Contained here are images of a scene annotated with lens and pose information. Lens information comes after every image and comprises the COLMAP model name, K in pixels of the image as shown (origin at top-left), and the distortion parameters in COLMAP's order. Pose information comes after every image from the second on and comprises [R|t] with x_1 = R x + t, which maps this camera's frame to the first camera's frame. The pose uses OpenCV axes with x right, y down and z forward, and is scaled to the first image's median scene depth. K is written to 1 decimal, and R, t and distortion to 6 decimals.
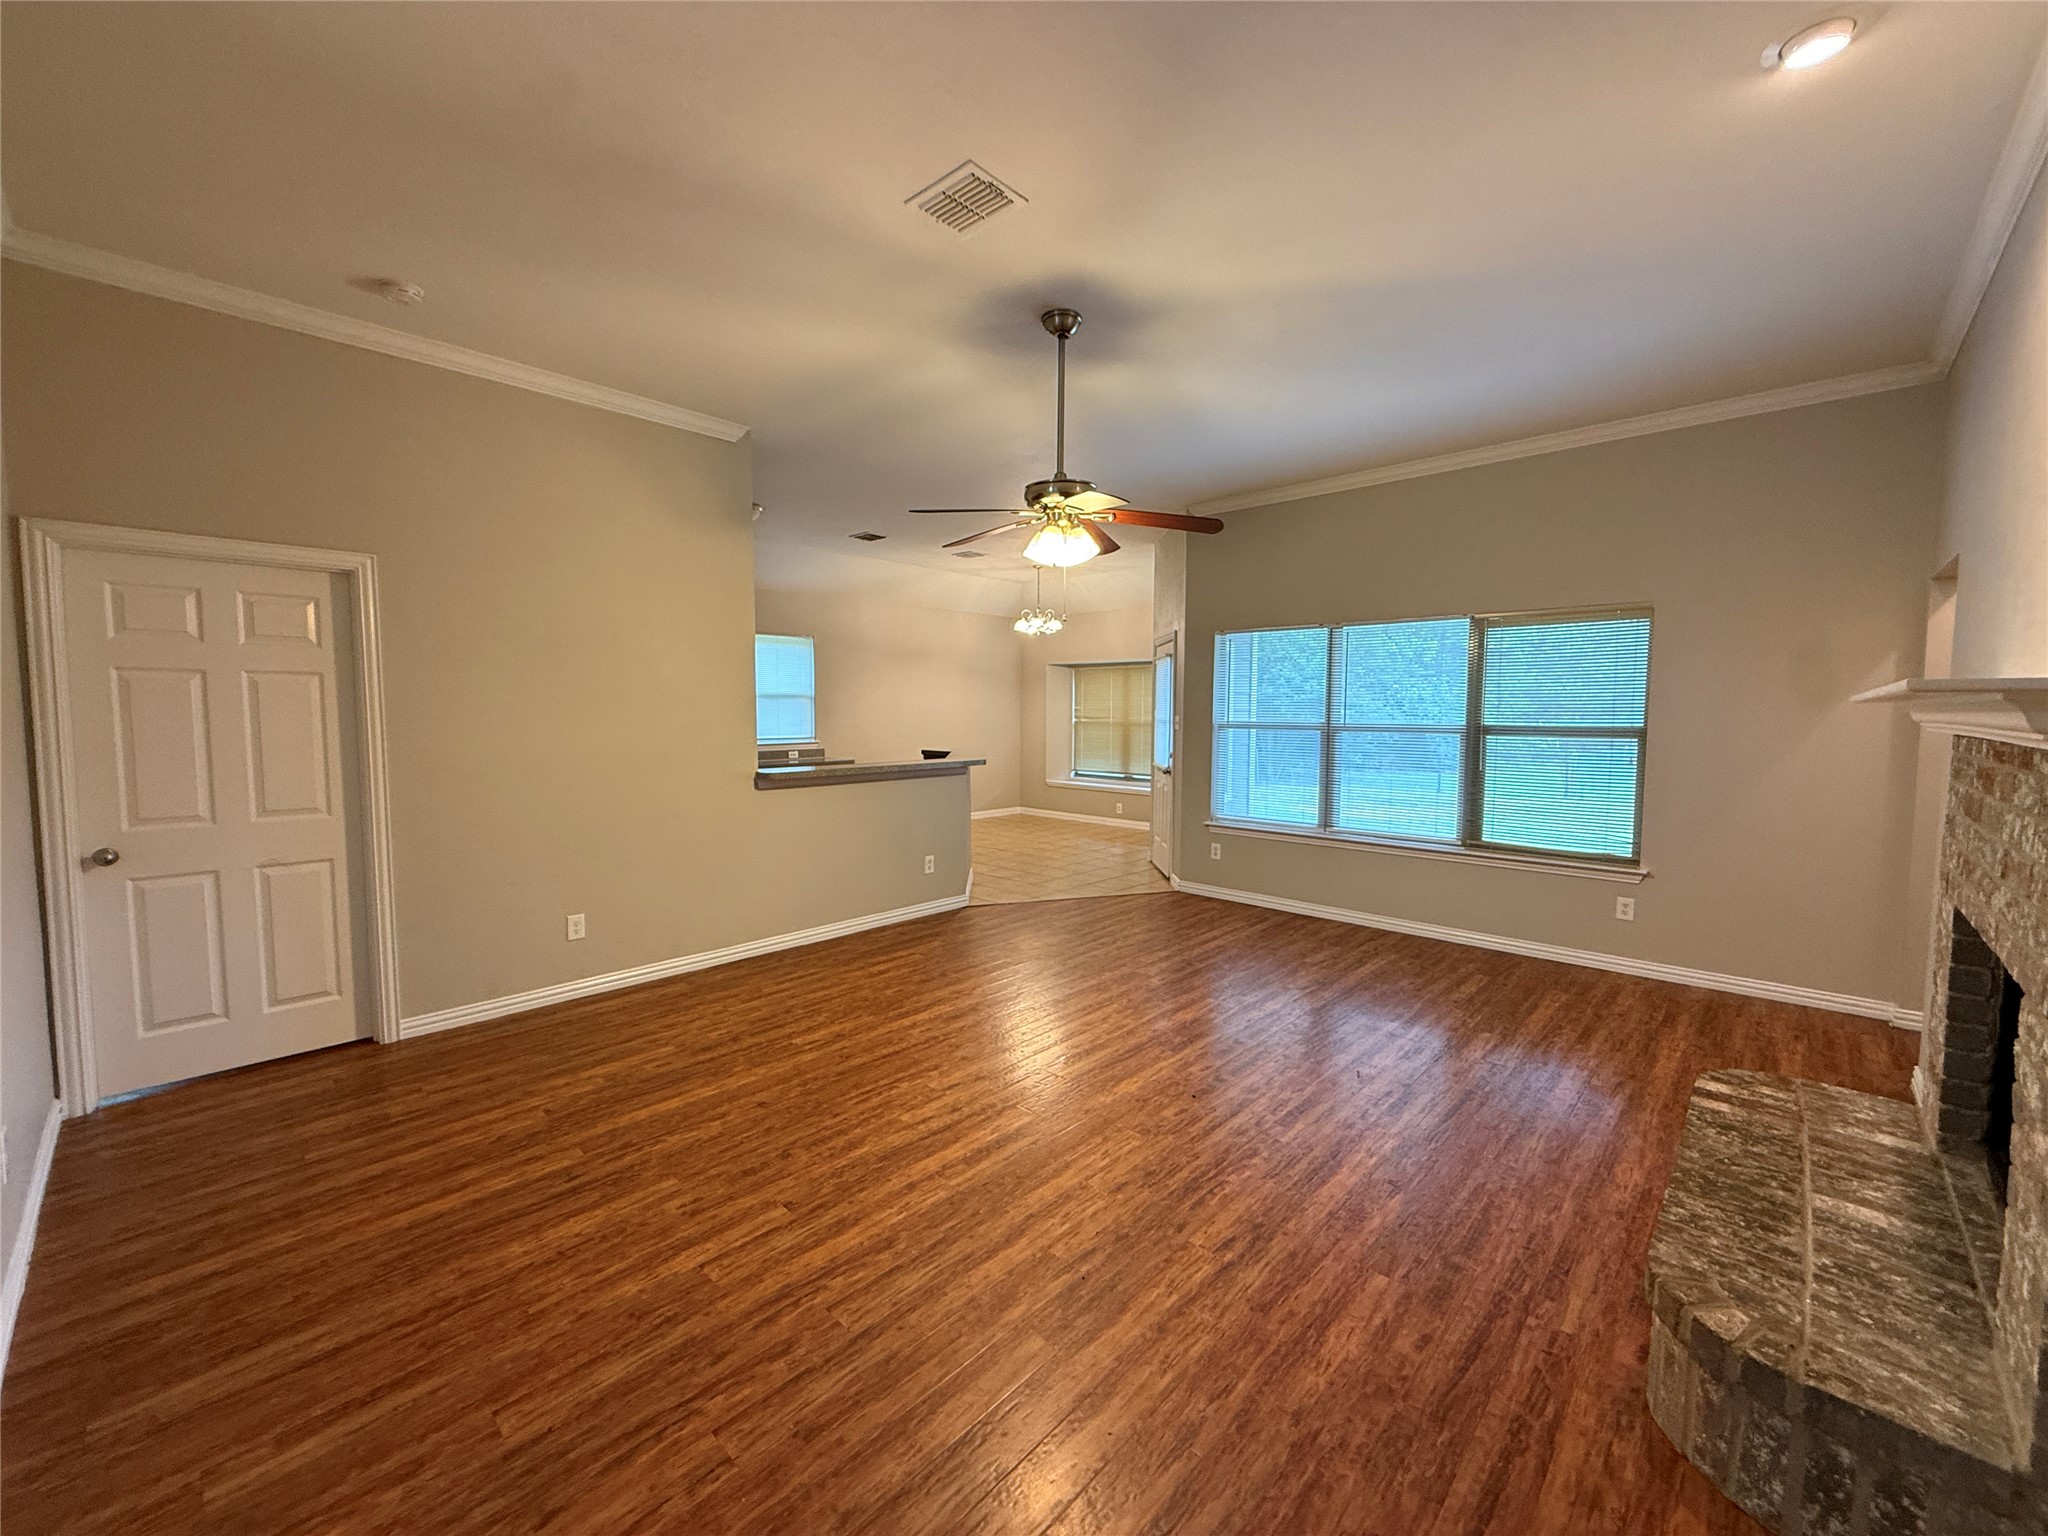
lens RADIAL K [[817.8, 0, 1027.0], [0, 817.8, 768.5], [0, 0, 1]] dist [-0.000785, 0.000535]
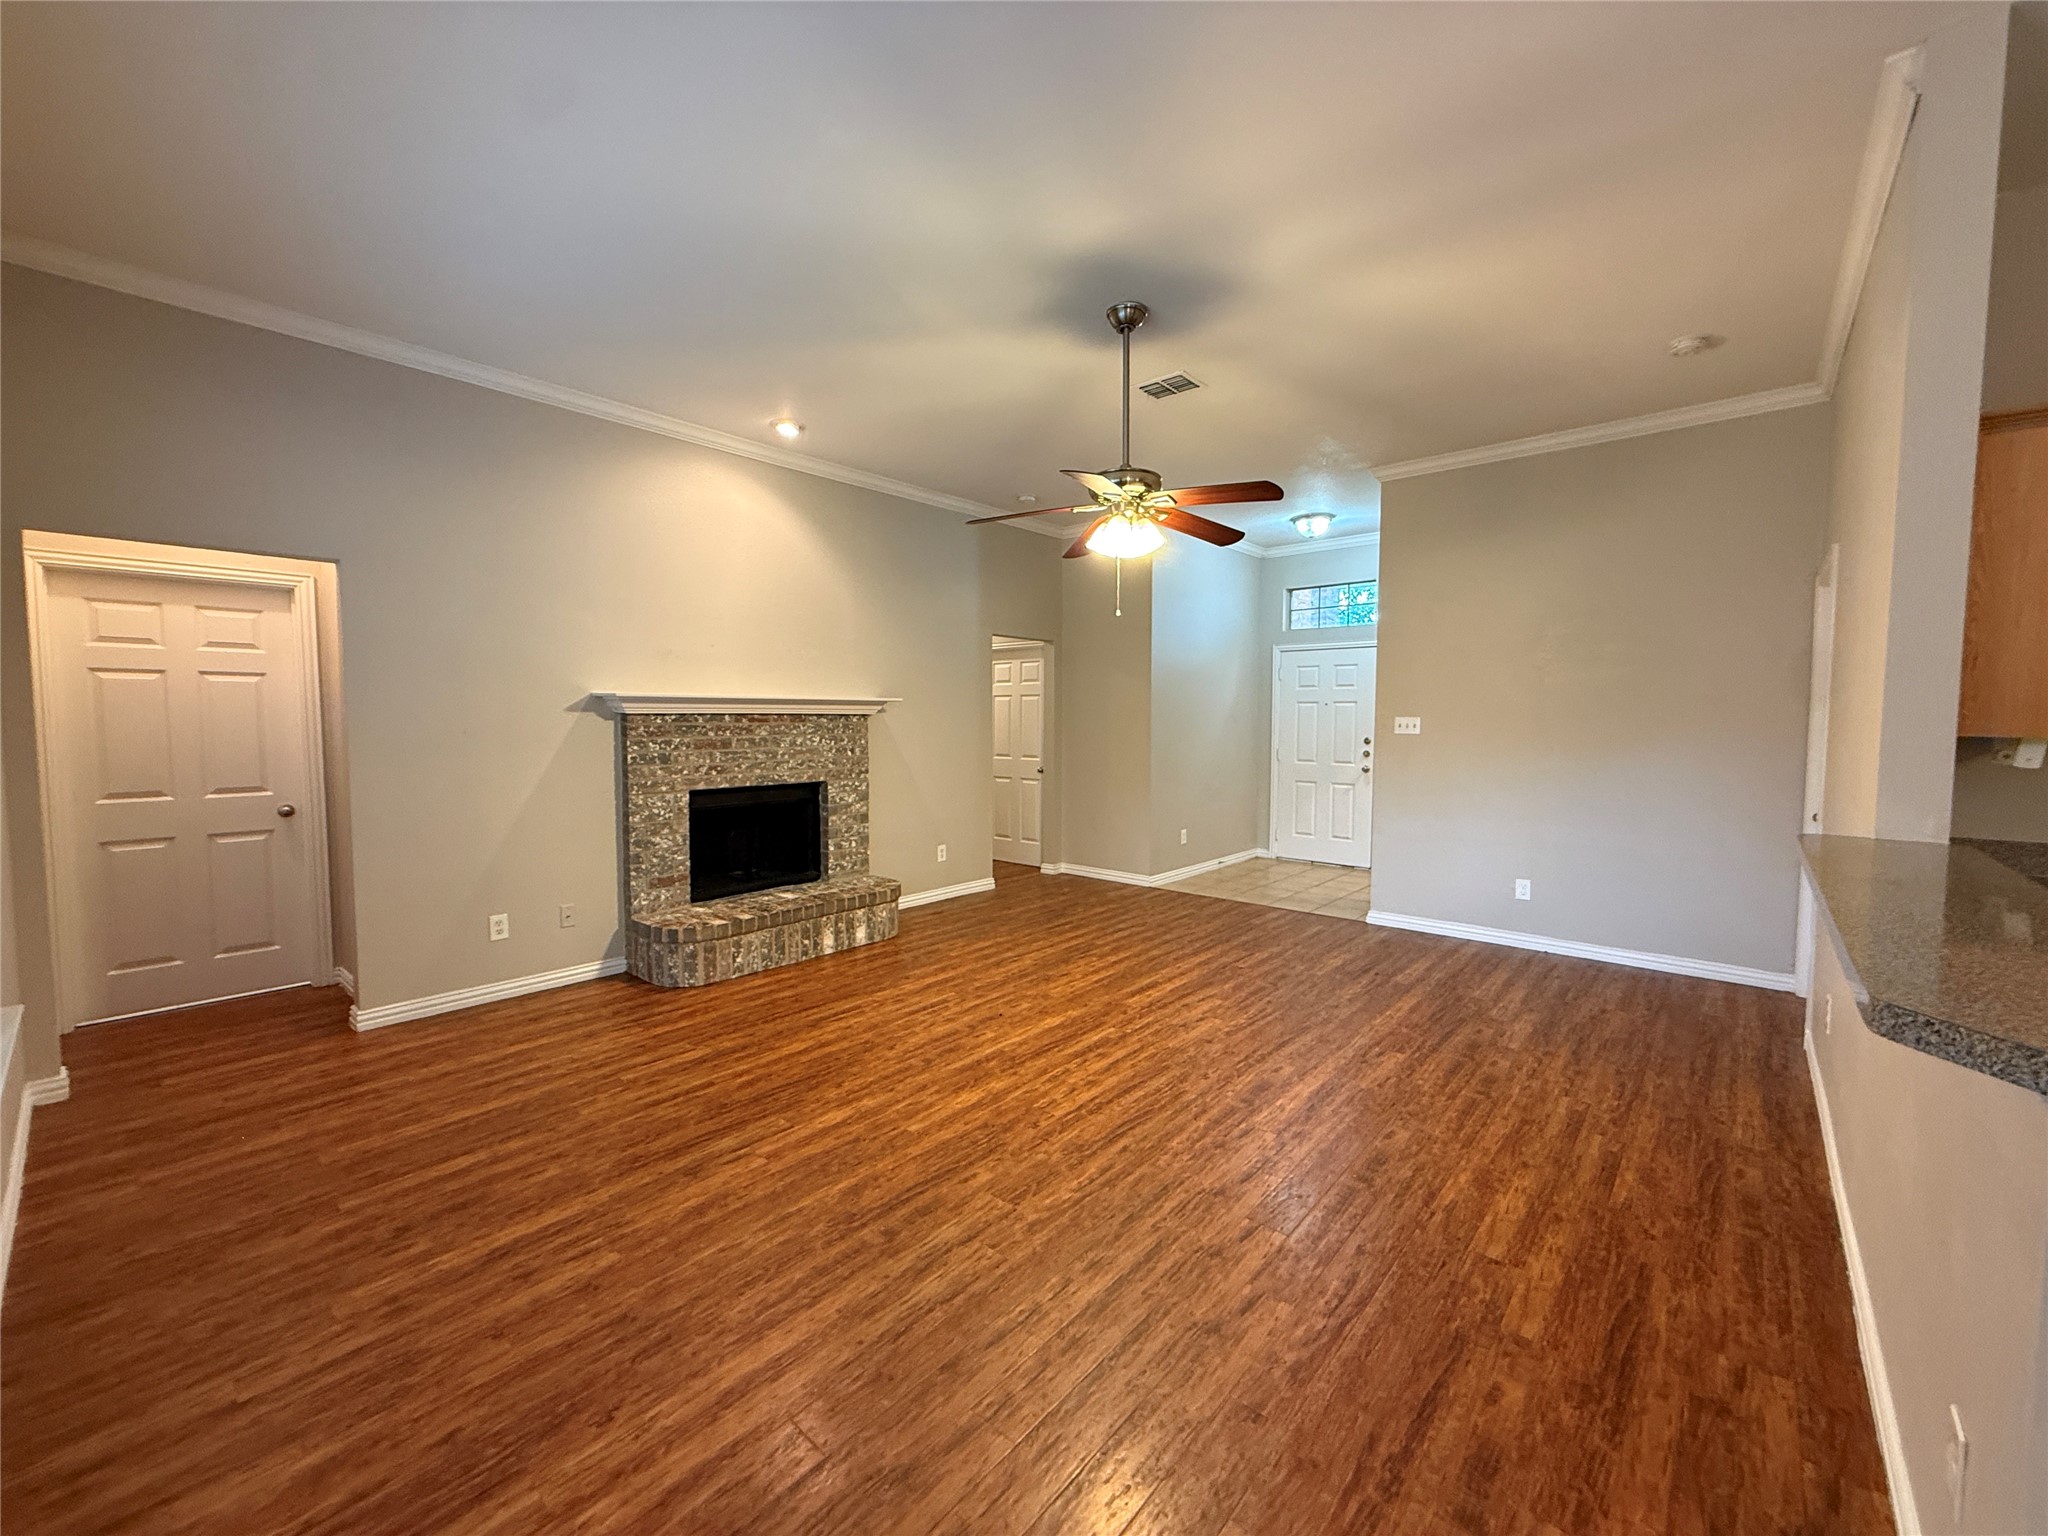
lens RADIAL K [[817.8, 0, 1027.7], [0, 817.8, 763.2], [0, 0, 1]] dist [-0.000785, 0.000535]
pose [[-0.999346, -0.002725, -0.036051, 0.186174], [-0.007445, 0.991294, 0.131456, -0.123577], [0.035379, 0.131638, -0.990666, 1.934279]]
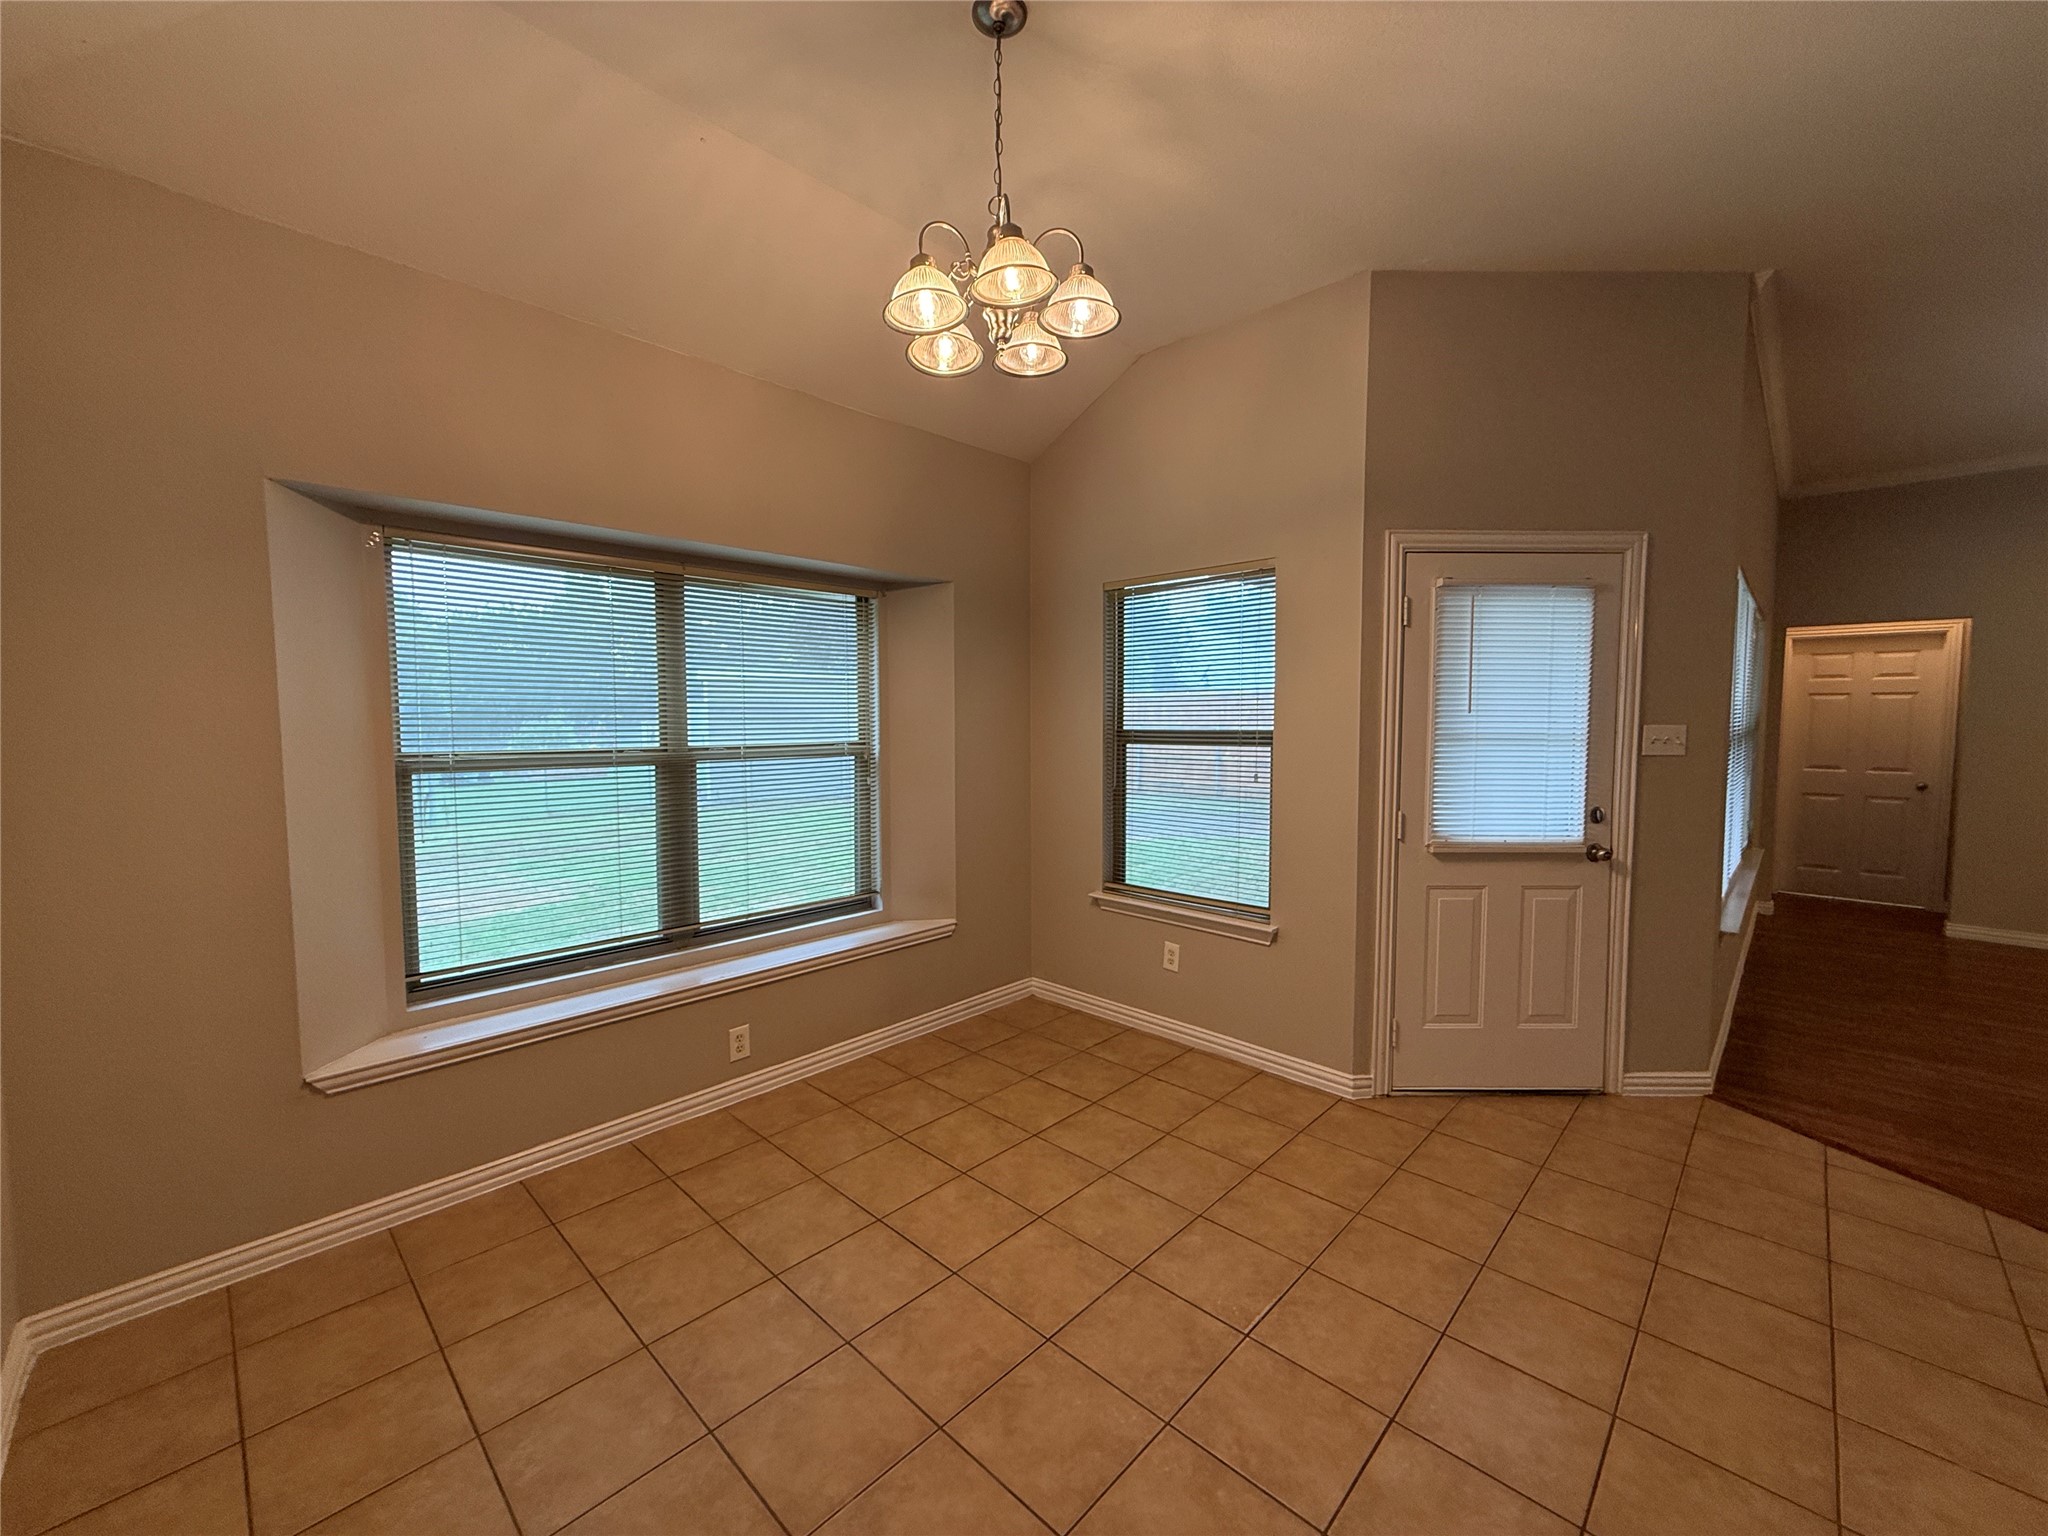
lens RADIAL K [[817.8, 0, 1021.5], [0, 817.8, 766.2], [0, 0, 1]] dist [-0.000785, 0.000535]
pose [[0.009672, -0.067365, 0.997682, -0.526107], [0.073654, 0.995066, 0.066474, -0.189189], [-0.997237, 0.072840, 0.014586, 2.601307]]
